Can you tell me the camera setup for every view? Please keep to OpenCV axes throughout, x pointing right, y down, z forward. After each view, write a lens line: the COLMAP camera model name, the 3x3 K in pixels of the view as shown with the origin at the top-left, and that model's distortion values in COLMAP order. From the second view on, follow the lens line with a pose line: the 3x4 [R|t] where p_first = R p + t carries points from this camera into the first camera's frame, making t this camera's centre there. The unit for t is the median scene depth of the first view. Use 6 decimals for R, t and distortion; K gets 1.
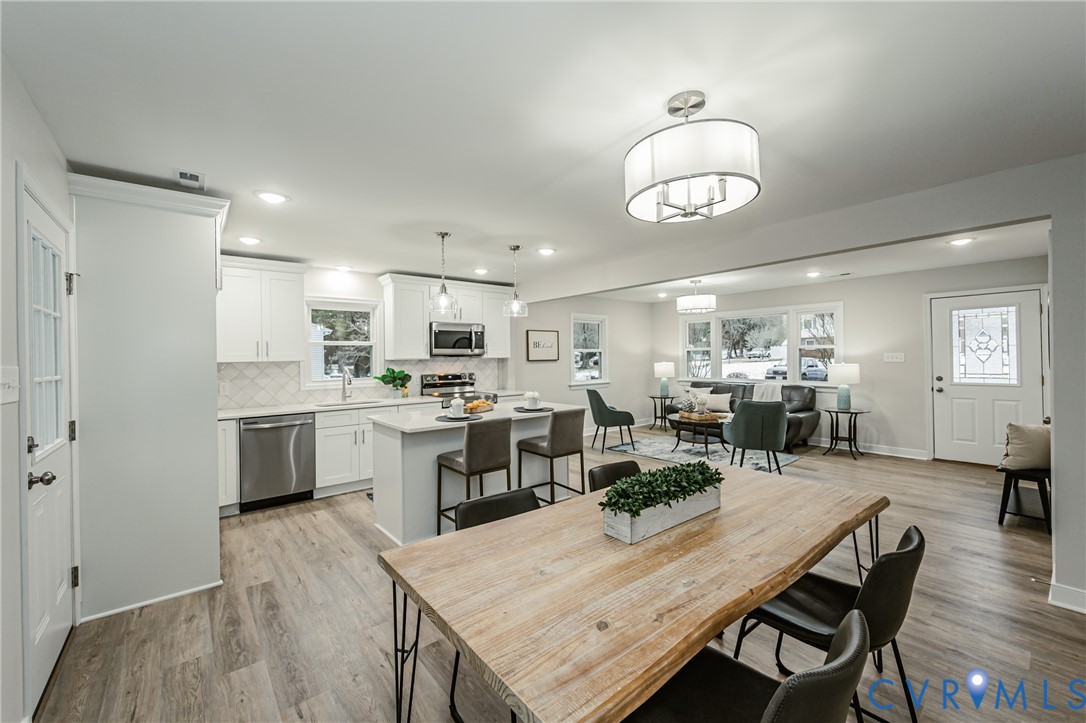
lens RADIAL K [[435.3, 0, 541.6], [0, 435.3, 357.0], [0, 0, 1]] dist [0.000011, 0.000196]
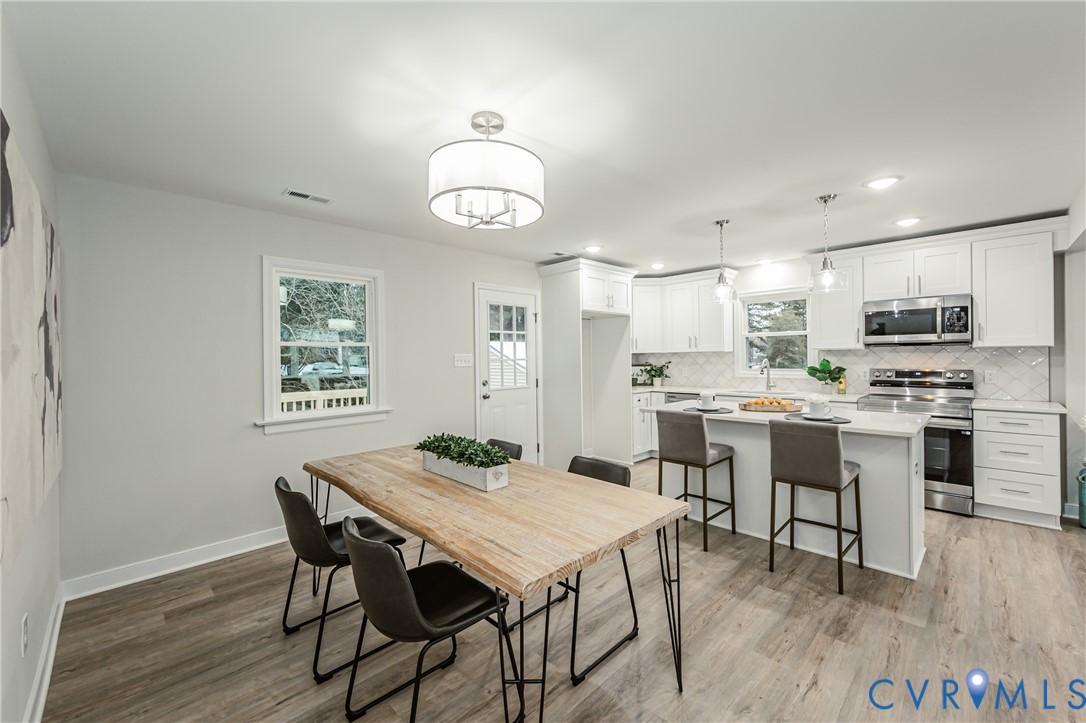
lens RADIAL K [[435.3, 0, 539.9], [0, 435.3, 355.6], [0, 0, 1]] dist [0.000011, 0.000196]
pose [[0.087234, 0.012333, -0.996112, 0.473760], [0.010854, 0.999852, 0.013330, -0.000593], [0.996129, -0.011974, 0.087087, 0.333826]]
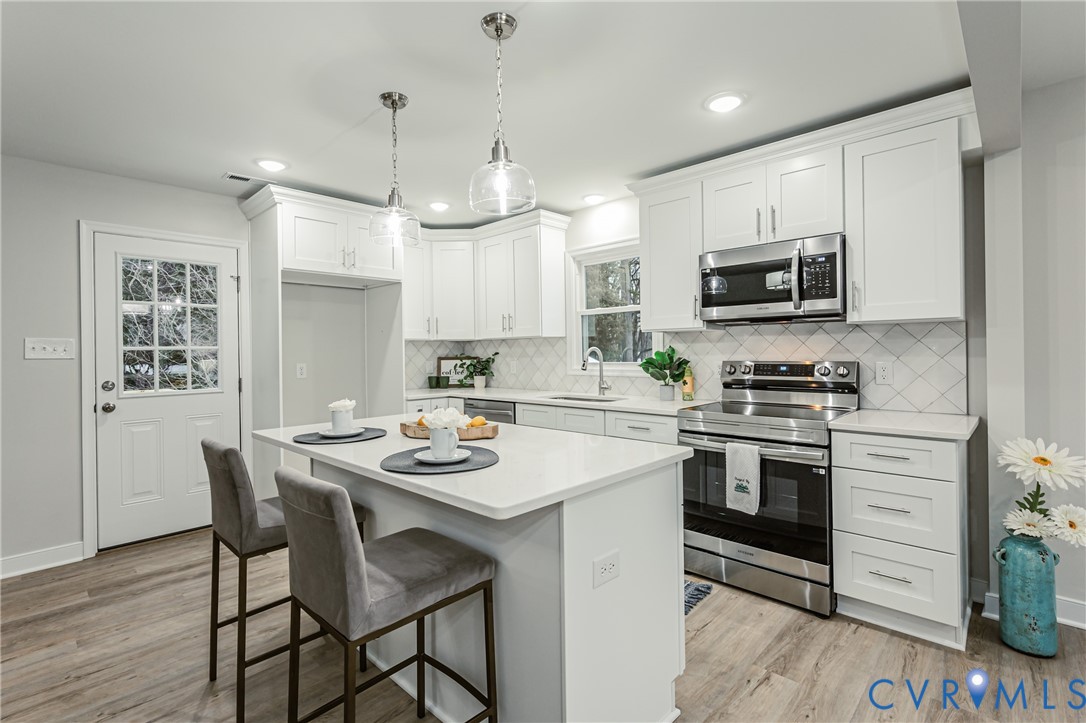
lens RADIAL K [[501.4, 0, 539.6], [0, 501.4, 350.3], [0, 0, 1]] dist [-0.001049, 0.000352]
pose [[0.119348, 0.011545, -0.992785, 0.281148], [0.011978, 0.999843, 0.013067, 0.018512], [0.992780, -0.013451, 0.119191, 0.729961]]
